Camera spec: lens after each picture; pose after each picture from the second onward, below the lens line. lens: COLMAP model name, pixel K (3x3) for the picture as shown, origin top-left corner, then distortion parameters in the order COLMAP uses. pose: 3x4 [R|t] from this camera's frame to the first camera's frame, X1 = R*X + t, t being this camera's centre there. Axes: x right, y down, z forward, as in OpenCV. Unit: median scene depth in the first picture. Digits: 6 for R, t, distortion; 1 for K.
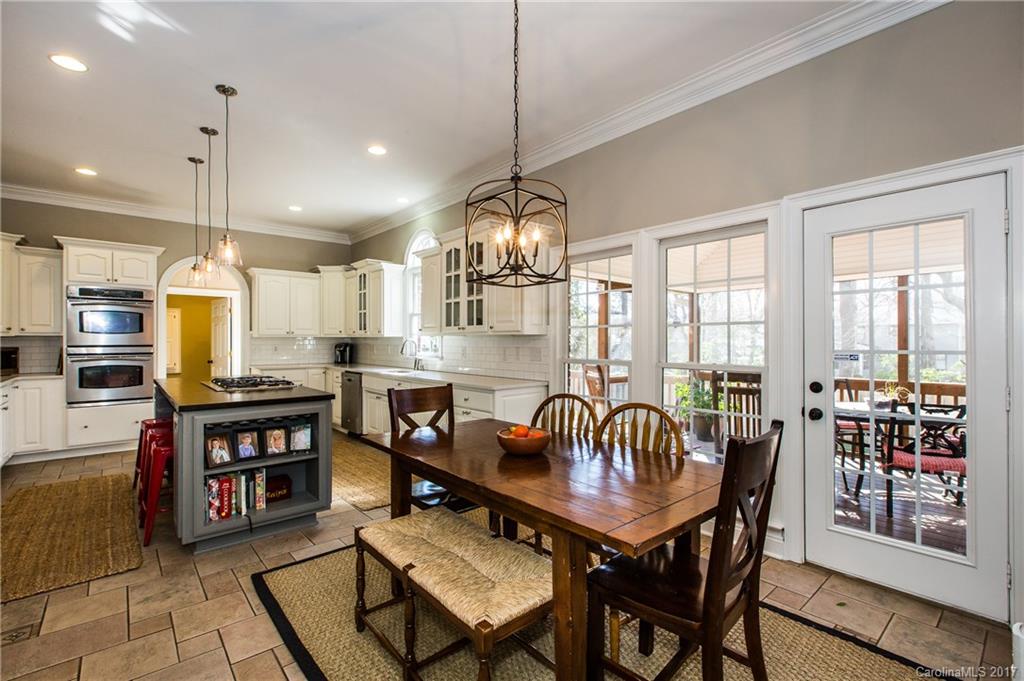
lens RADIAL K [[463.5, 0, 510.9], [0, 463.5, 340.5], [0, 0, 1]] dist [0.004954, -0.001460]
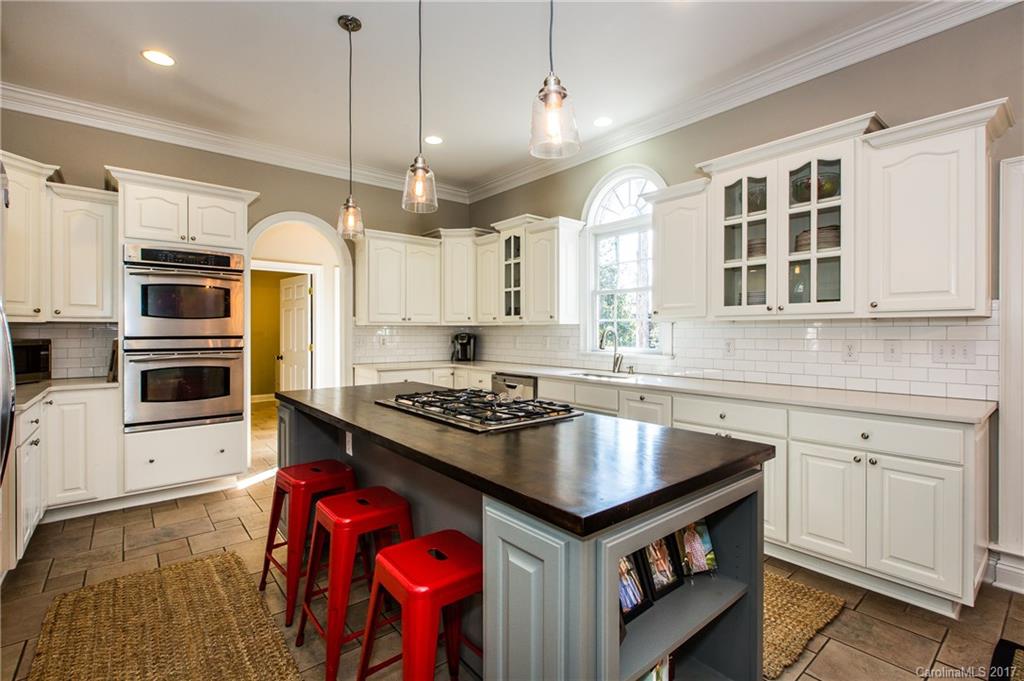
lens RADIAL K [[463.5, 0, 501.8], [0, 463.5, 333.0], [0, 0, 1]] dist [0.004954, -0.001460]
pose [[0.999758, -0.000772, -0.021971, -0.405550], [0.000822, 0.999997, 0.002248, 0.004249], [0.021969, -0.002266, 0.999756, 0.356233]]
